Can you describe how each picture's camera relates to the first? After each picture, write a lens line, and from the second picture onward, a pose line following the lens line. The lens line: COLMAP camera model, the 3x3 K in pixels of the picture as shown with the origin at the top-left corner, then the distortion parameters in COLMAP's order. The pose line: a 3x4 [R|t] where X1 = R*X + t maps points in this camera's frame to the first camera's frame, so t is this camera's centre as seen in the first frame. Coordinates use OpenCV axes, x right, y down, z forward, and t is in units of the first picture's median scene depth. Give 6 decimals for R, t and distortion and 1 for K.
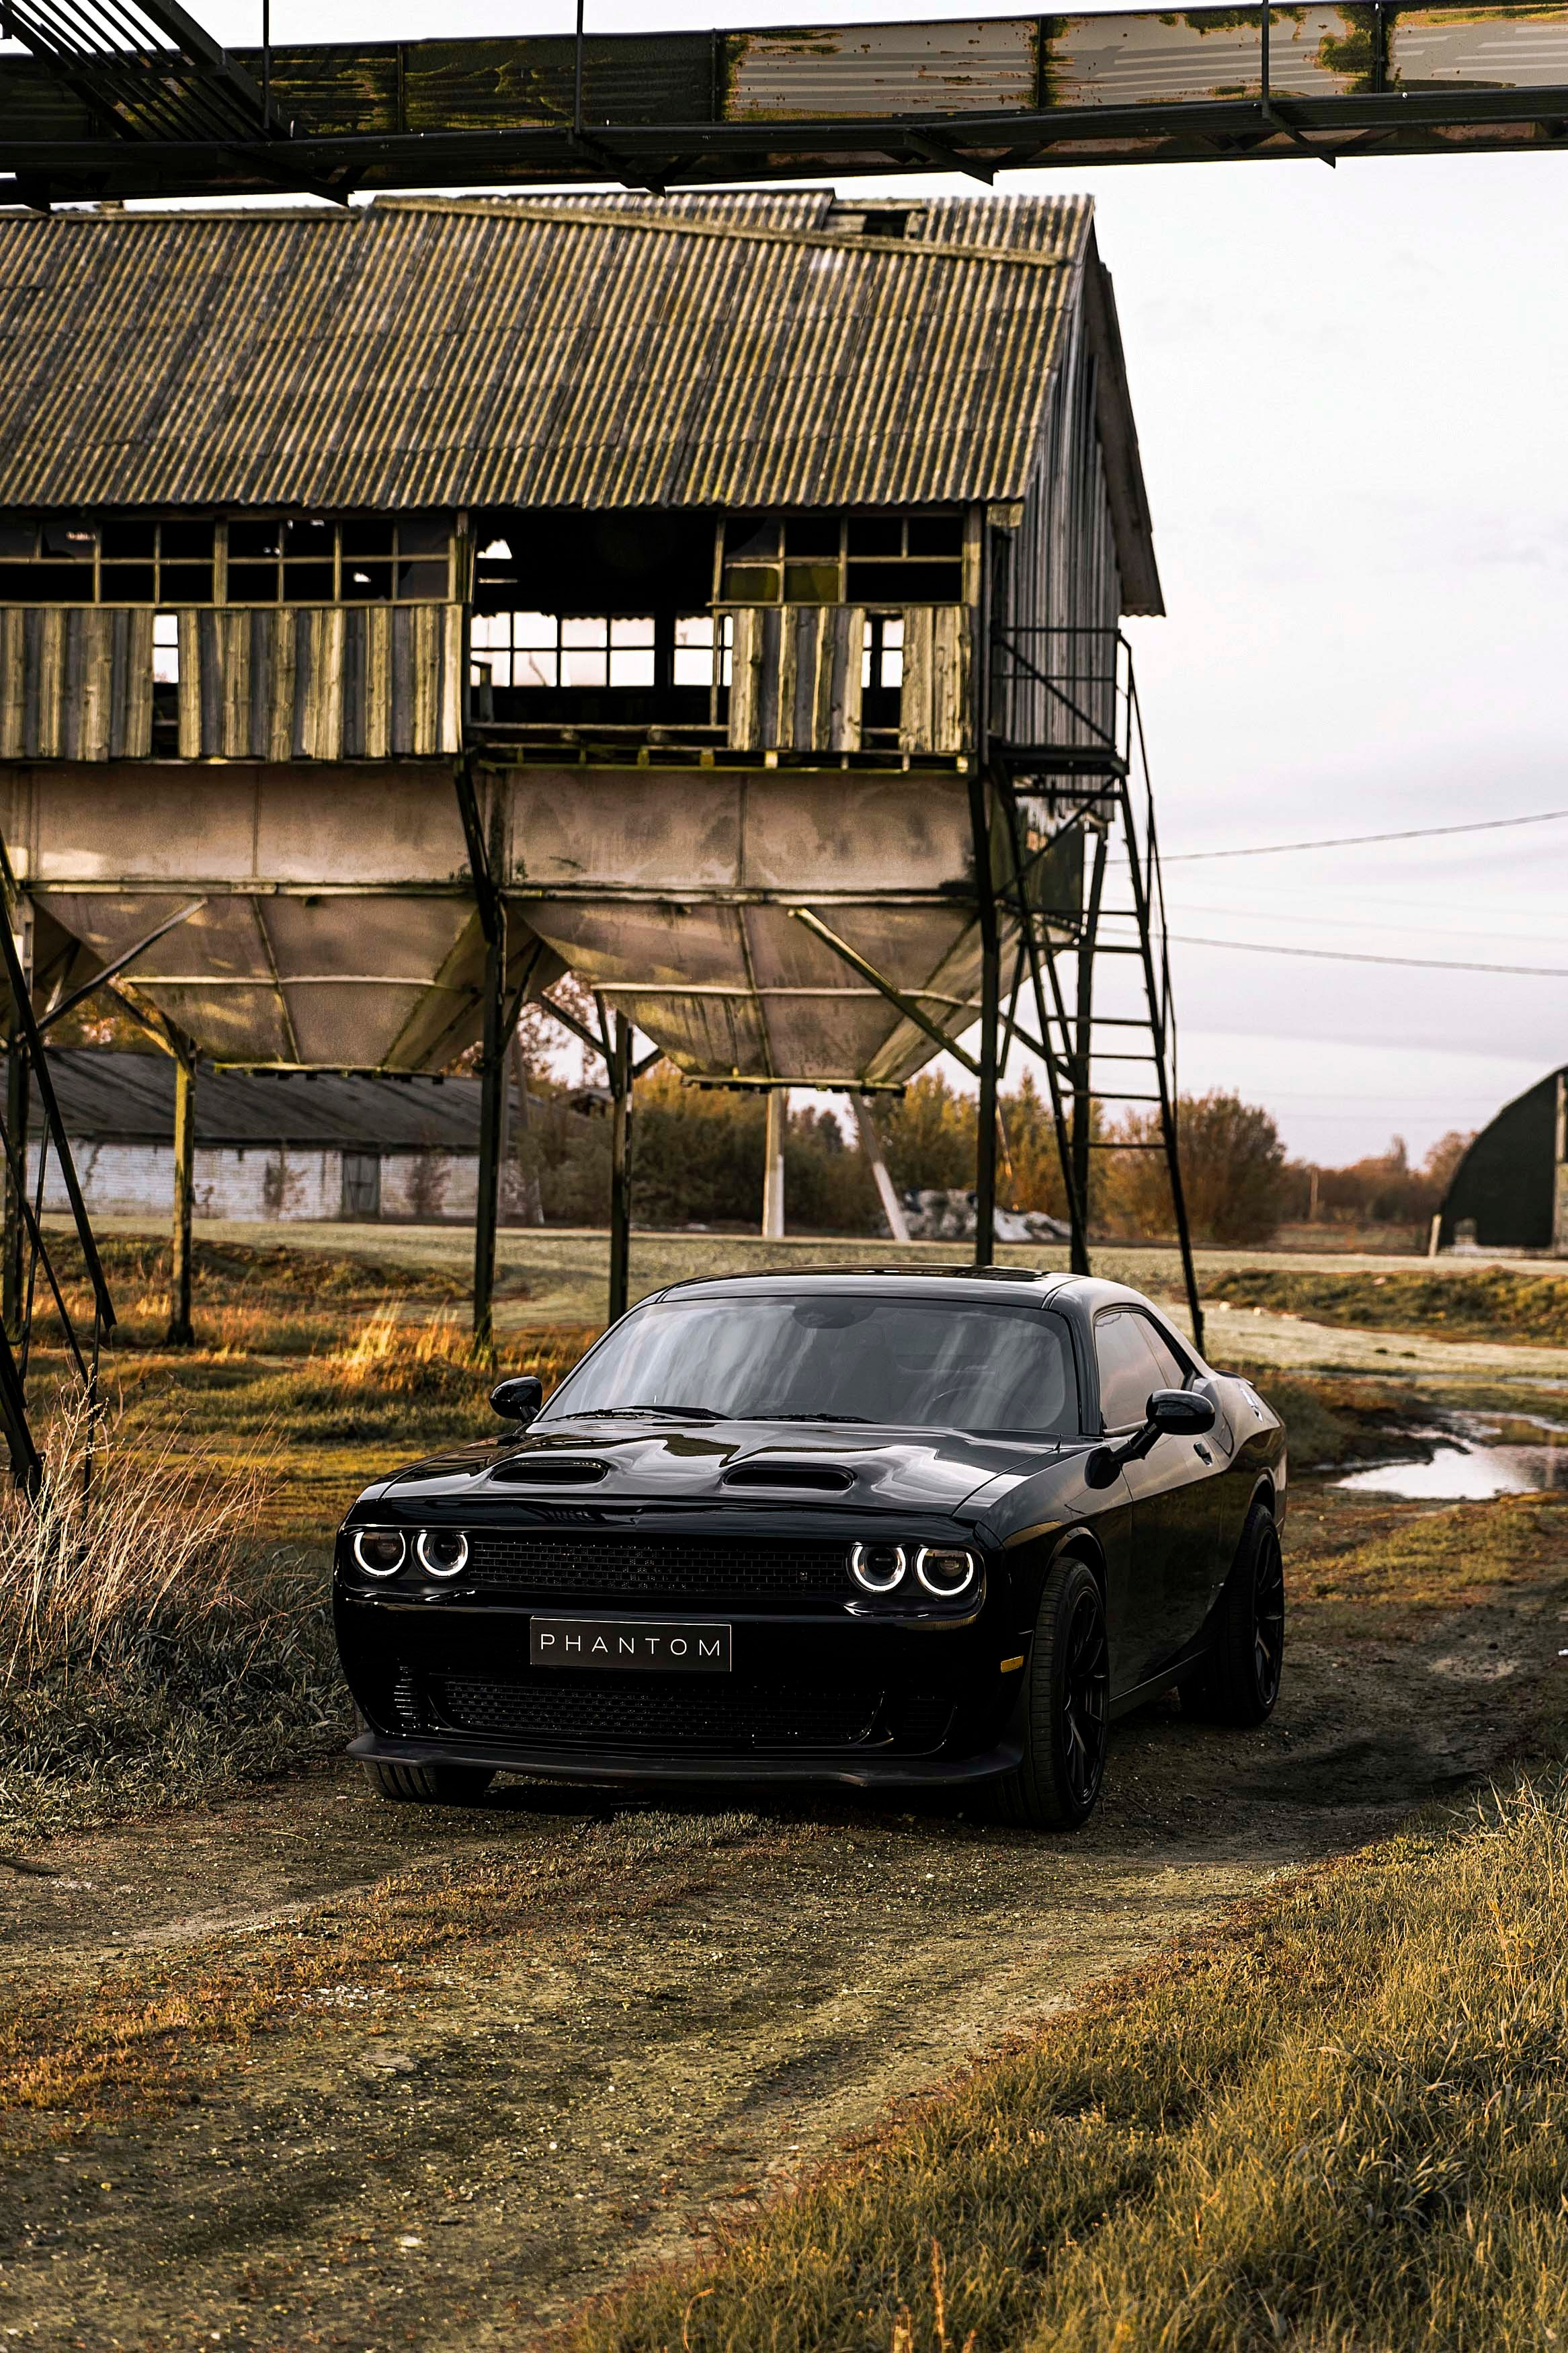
lens RADIAL K [[4909.1, 0, 788.1], [0, 4909.1, 1181.6], [0, 0, 1]] dist [0.027450, -0.476687]
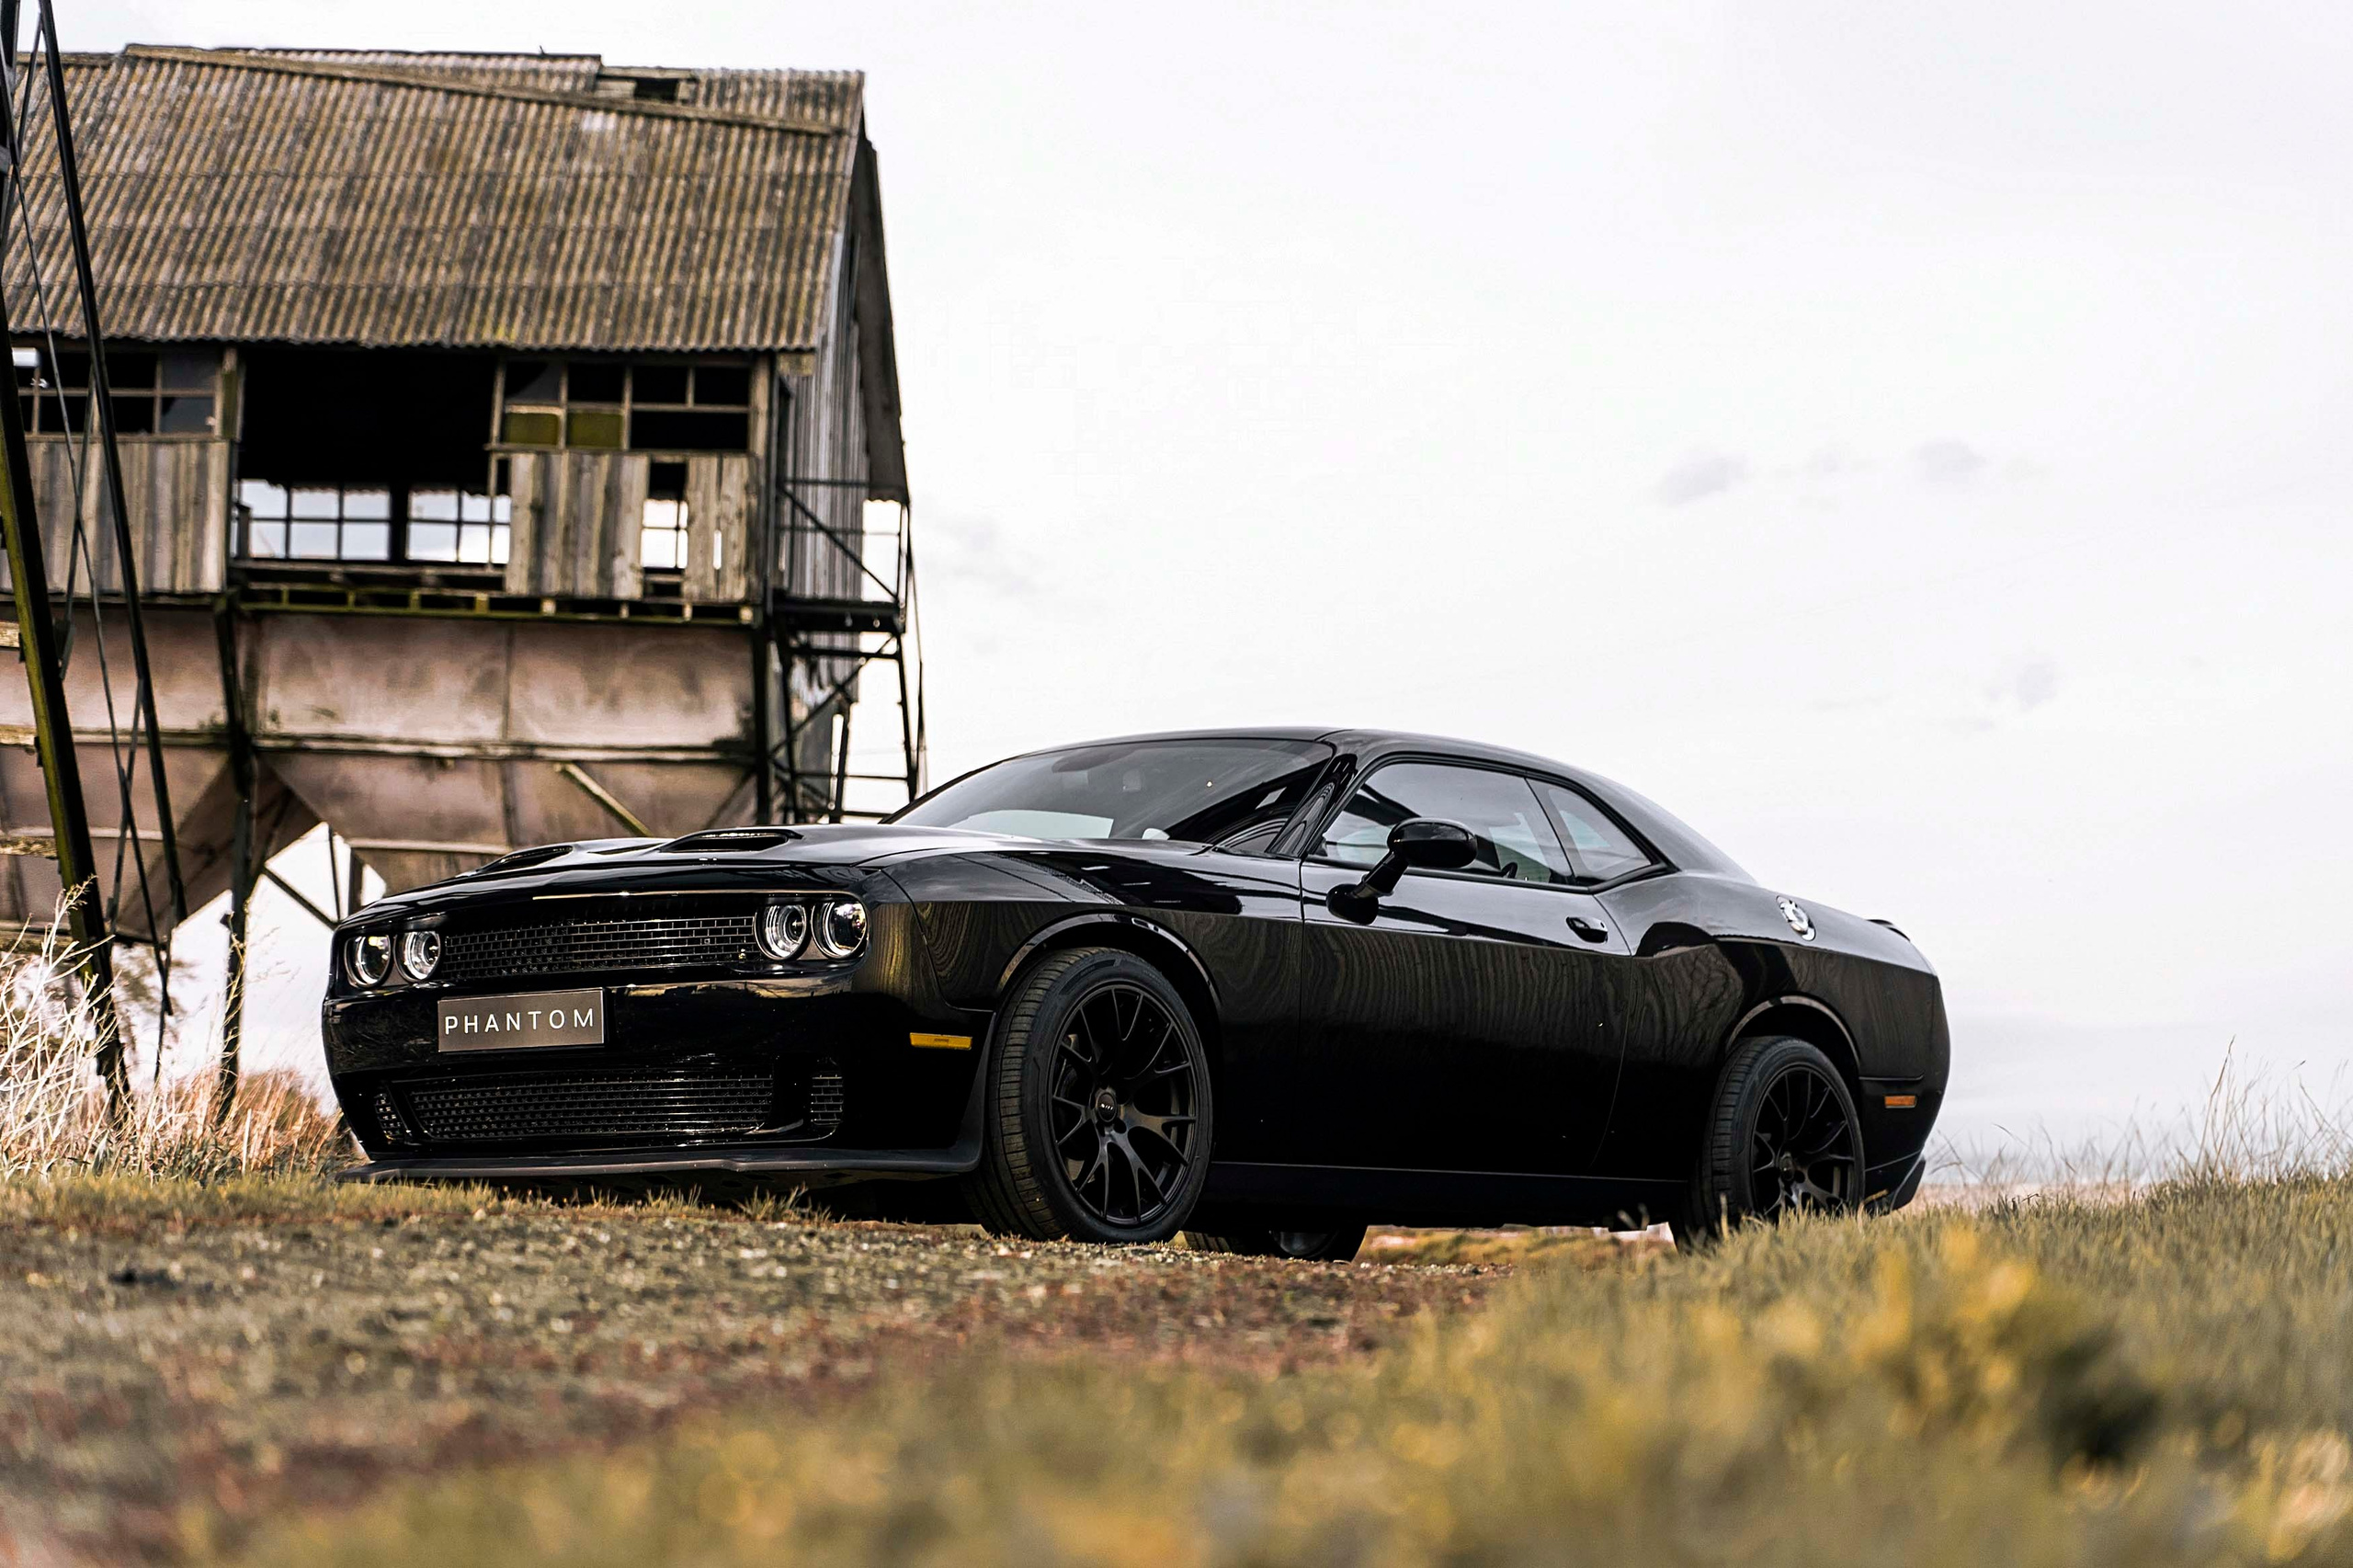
lens RADIAL K [[4909.7, 0, 1168.0], [0, 4909.7, 751.1], [0, 0, 1]] dist [0.027450, -0.476687]
pose [[0.984374, 0.025106, 0.174290, -0.050314], [-0.007799, 0.995029, -0.099284, 0.038170], [-0.175916, 0.096373, 0.979676, 0.018538]]
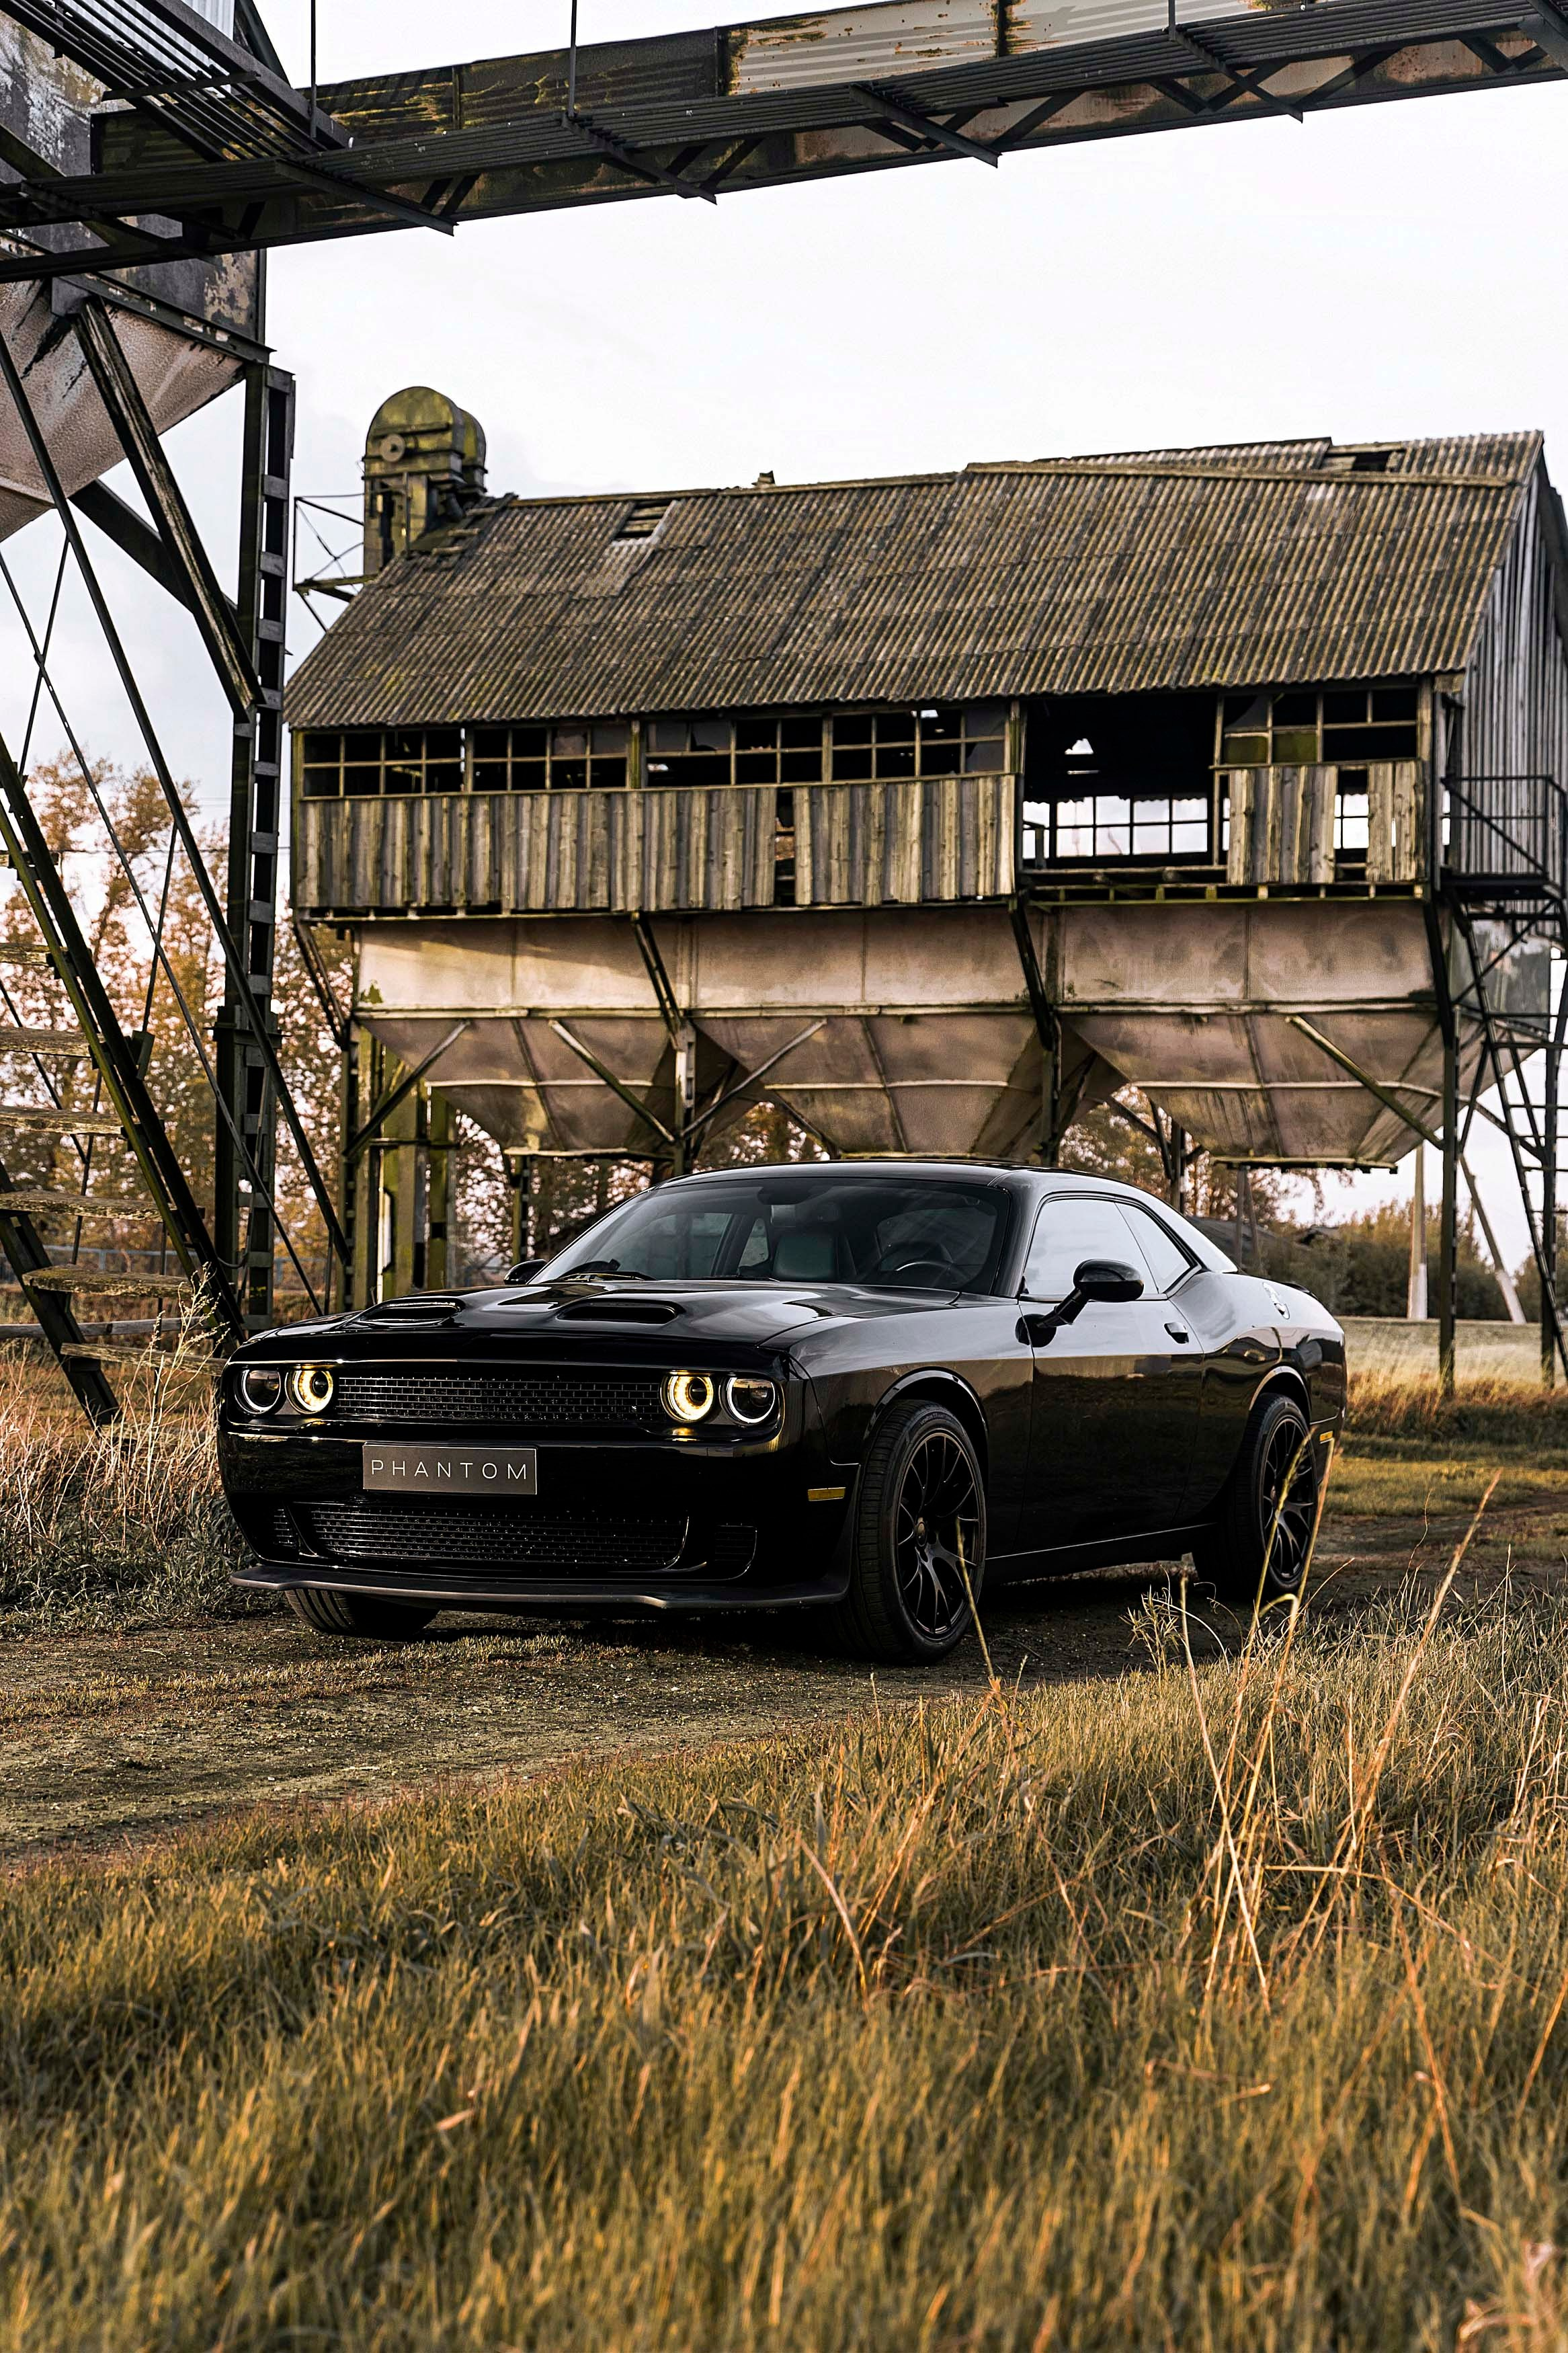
lens RADIAL K [[3699.5, 0, 798.4], [0, 3699.5, 1195.6], [0, 0, 1]] dist [-0.000342, 0.010325]
pose [[0.981542, -0.009394, -0.191014, 0.056448], [0.003255, 0.999469, -0.032430, 0.018494], [0.191217, 0.031210, 0.981051, 0.073683]]
